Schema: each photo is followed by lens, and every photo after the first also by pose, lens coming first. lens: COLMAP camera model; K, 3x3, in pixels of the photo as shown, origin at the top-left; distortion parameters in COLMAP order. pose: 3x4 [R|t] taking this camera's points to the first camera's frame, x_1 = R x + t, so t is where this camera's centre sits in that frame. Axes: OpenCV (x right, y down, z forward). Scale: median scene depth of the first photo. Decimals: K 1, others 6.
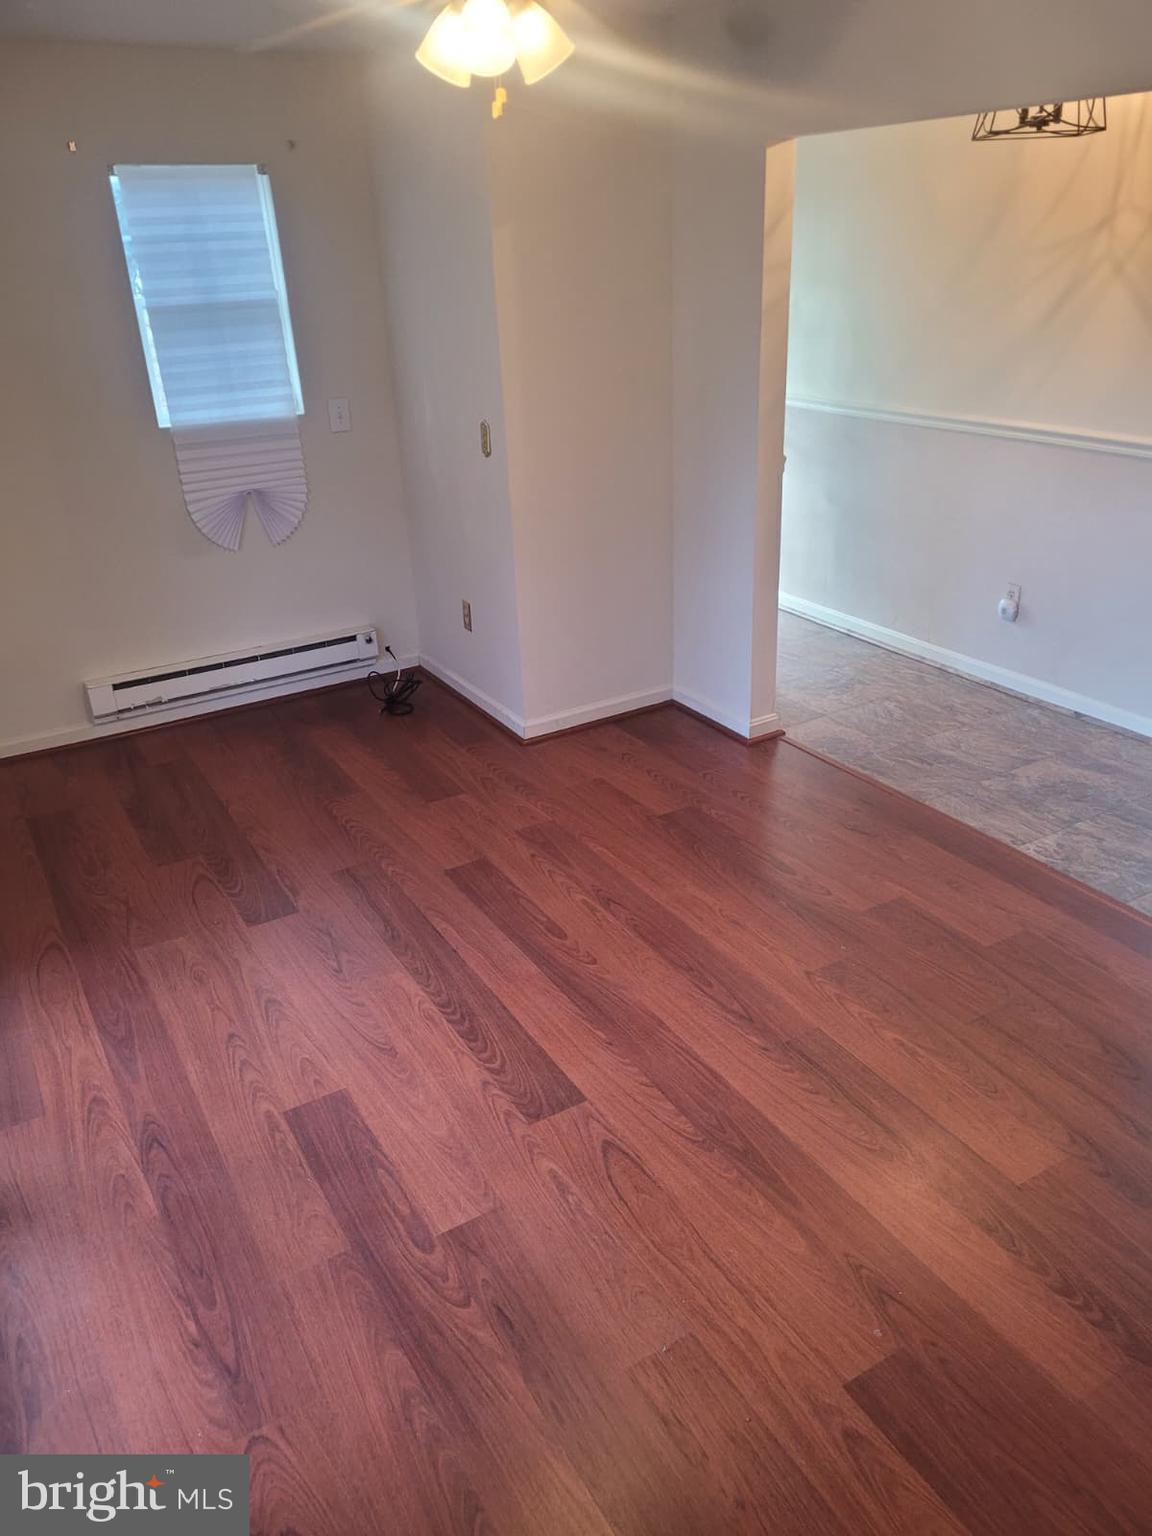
lens RADIAL K [[1137.9, 0, 567.2], [0, 1137.9, 781.3], [0, 0, 1]] dist [0.046109, -0.026040]
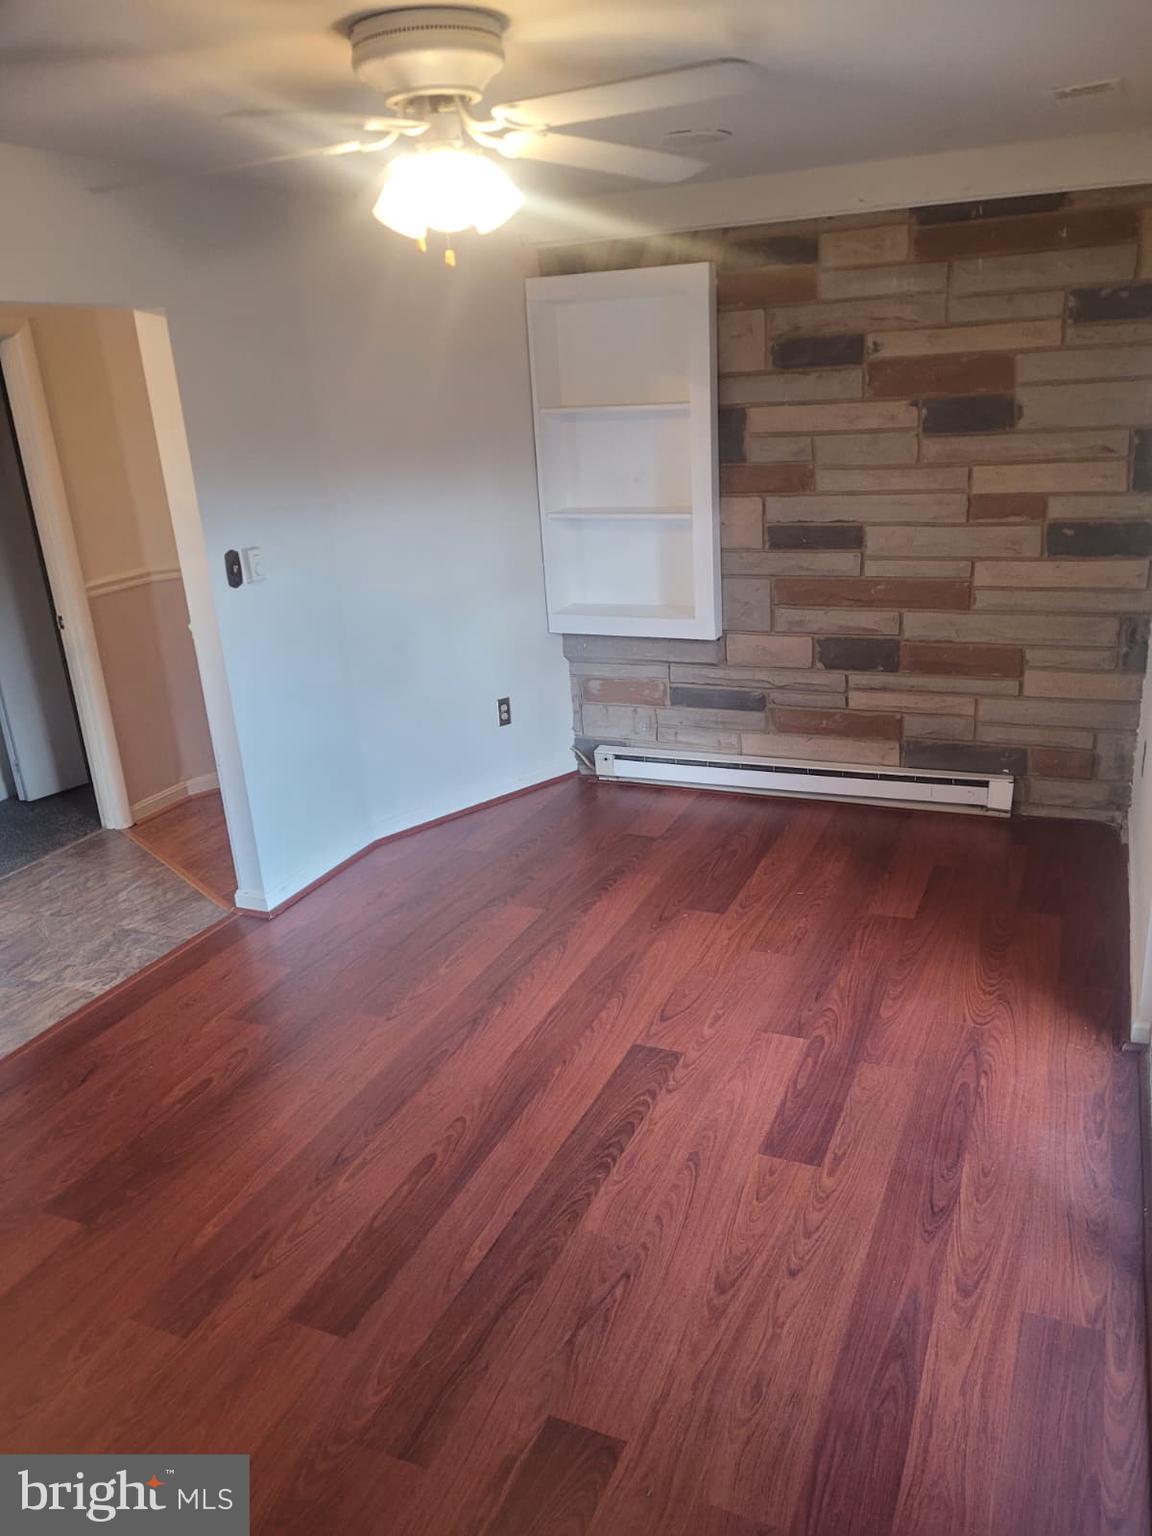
lens RADIAL K [[1137.9, 0, 607.8], [0, 1137.9, 766.7], [0, 0, 1]] dist [0.046109, -0.026040]
pose [[-0.591278, -0.200164, 0.781233, -0.834585], [0.419774, 0.750752, 0.510061, -0.561832], [-0.688608, 0.629529, -0.359880, 1.228737]]
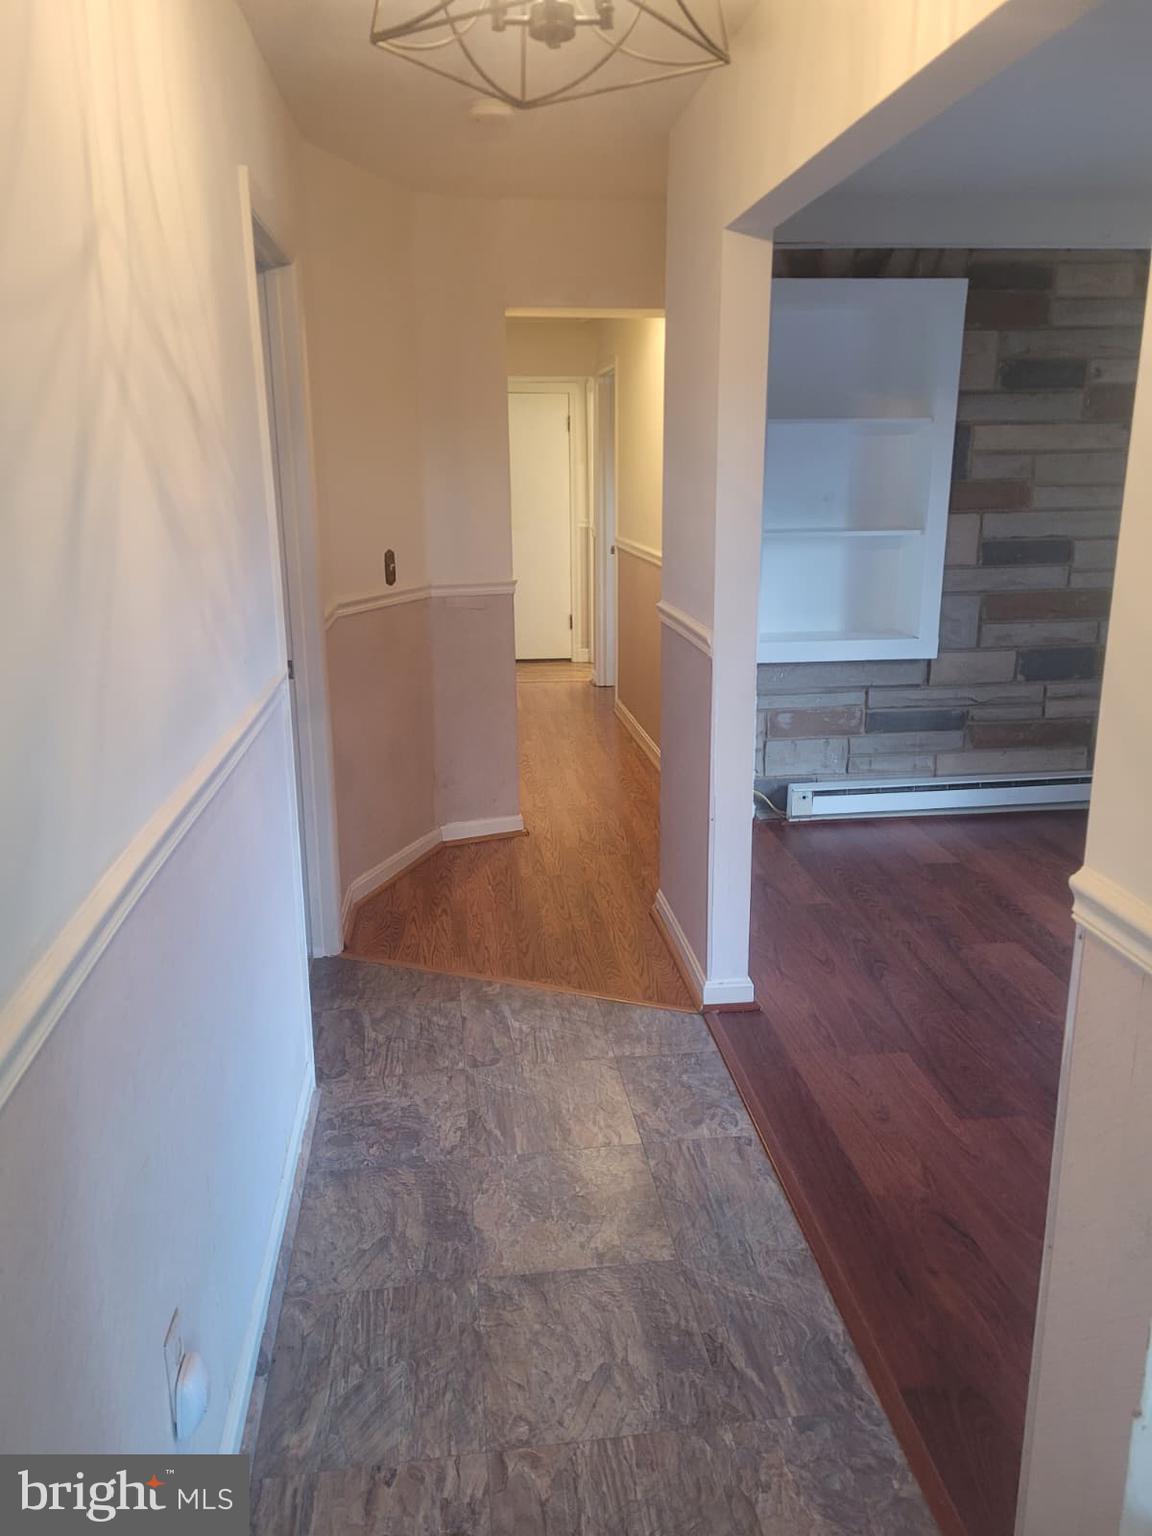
lens RADIAL K [[1137.9, 0, 570.4], [0, 1137.9, 759.0], [0, 0, 1]] dist [0.046109, -0.026040]
pose [[-0.913683, -0.060794, 0.401855, 0.290200], [0.214285, 0.768099, 0.603412, -0.788321], [-0.345348, 0.637439, -0.688772, 1.841341]]
